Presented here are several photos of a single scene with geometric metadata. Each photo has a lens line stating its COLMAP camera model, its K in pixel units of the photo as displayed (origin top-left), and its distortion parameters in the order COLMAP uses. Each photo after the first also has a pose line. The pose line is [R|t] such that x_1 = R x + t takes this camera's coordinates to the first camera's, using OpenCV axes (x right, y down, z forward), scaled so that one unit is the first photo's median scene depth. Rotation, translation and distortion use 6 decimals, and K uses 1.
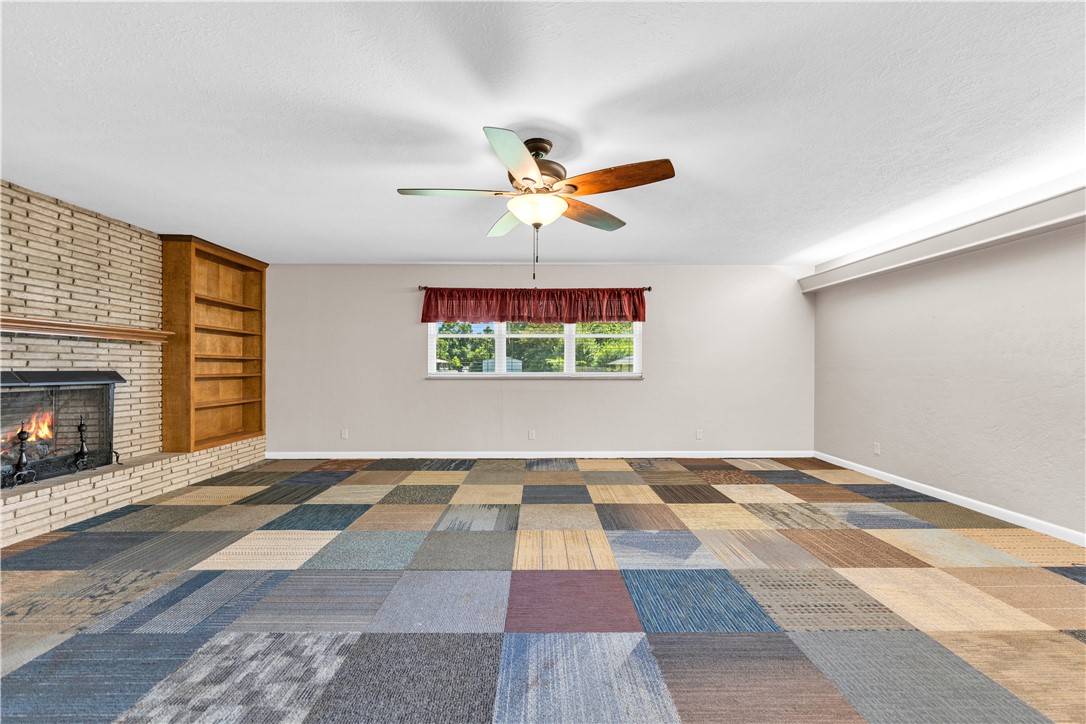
lens RADIAL K [[445.1, 0, 542.9], [0, 445.1, 373.8], [0, 0, 1]] dist [-0.001829, -0.000484]
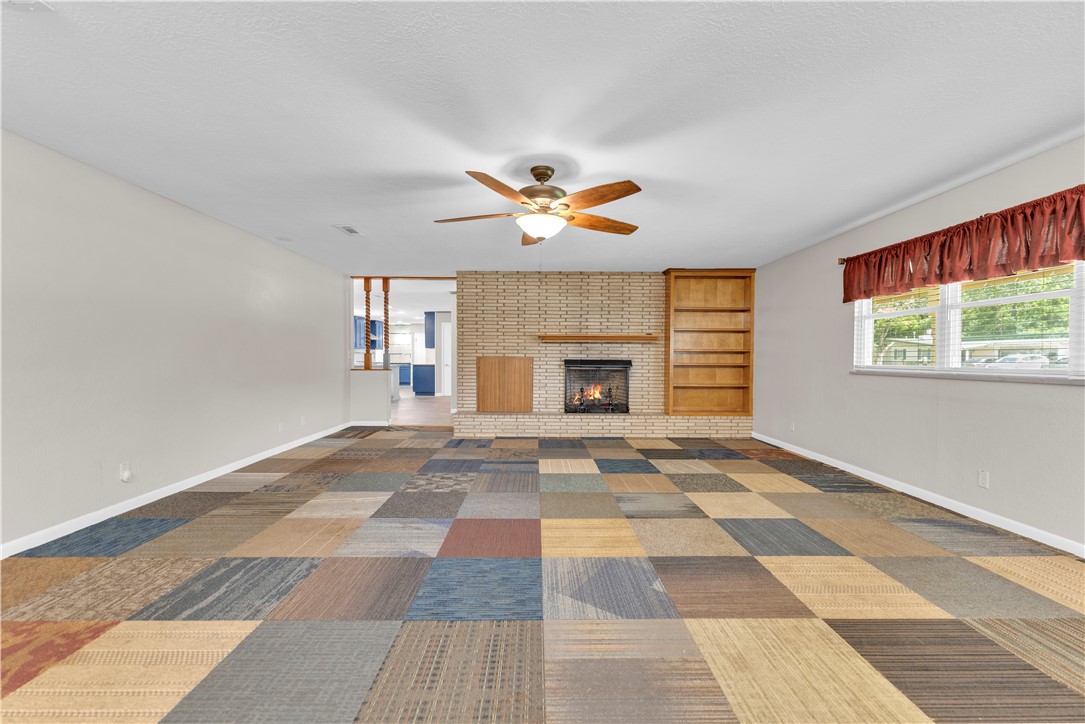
lens RADIAL K [[444.7, 0, 543.3], [0, 444.7, 364.1], [0, 0, 1]] dist [-0.001829, -0.000484]
pose [[0.006271, 0.012895, -0.999897, 0.831407], [-0.017609, 0.999763, 0.012783, -0.006866], [0.999825, 0.017527, 0.006496, 0.702029]]
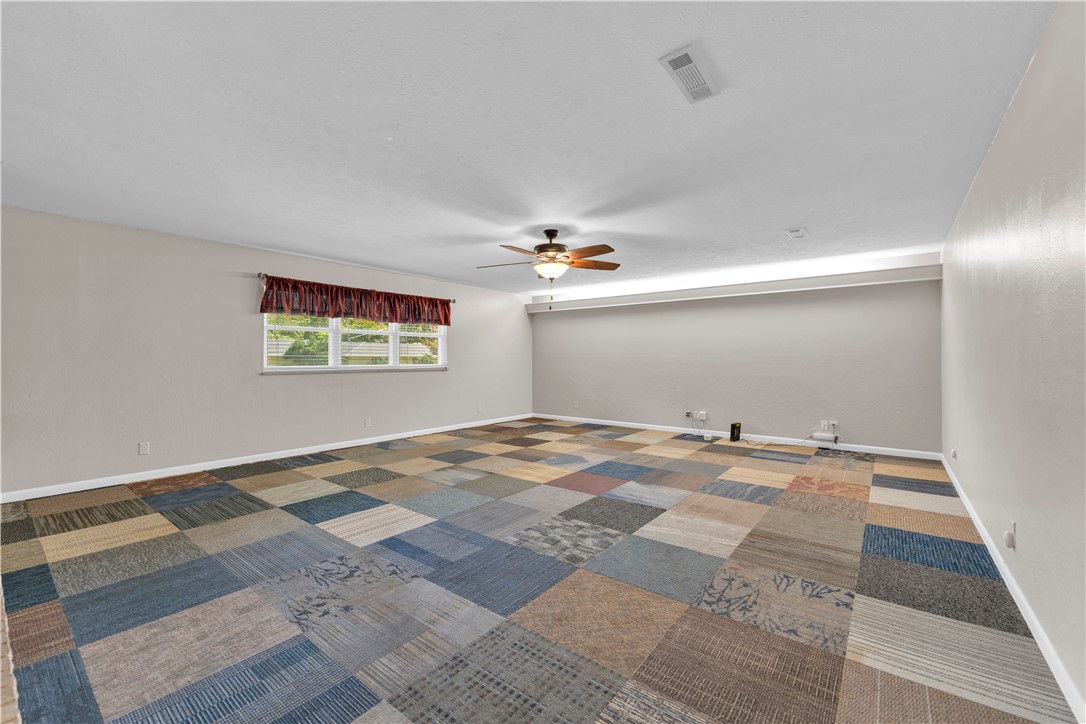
lens RADIAL K [[445.1, 0, 534.1], [0, 445.1, 355.1], [0, 0, 1]] dist [-0.001829, -0.000484]
pose [[0.635449, 0.006649, 0.772114, -0.967656], [0.013148, 0.999725, -0.019430, -0.003473], [-0.772031, 0.022499, 0.635186, -0.025694]]
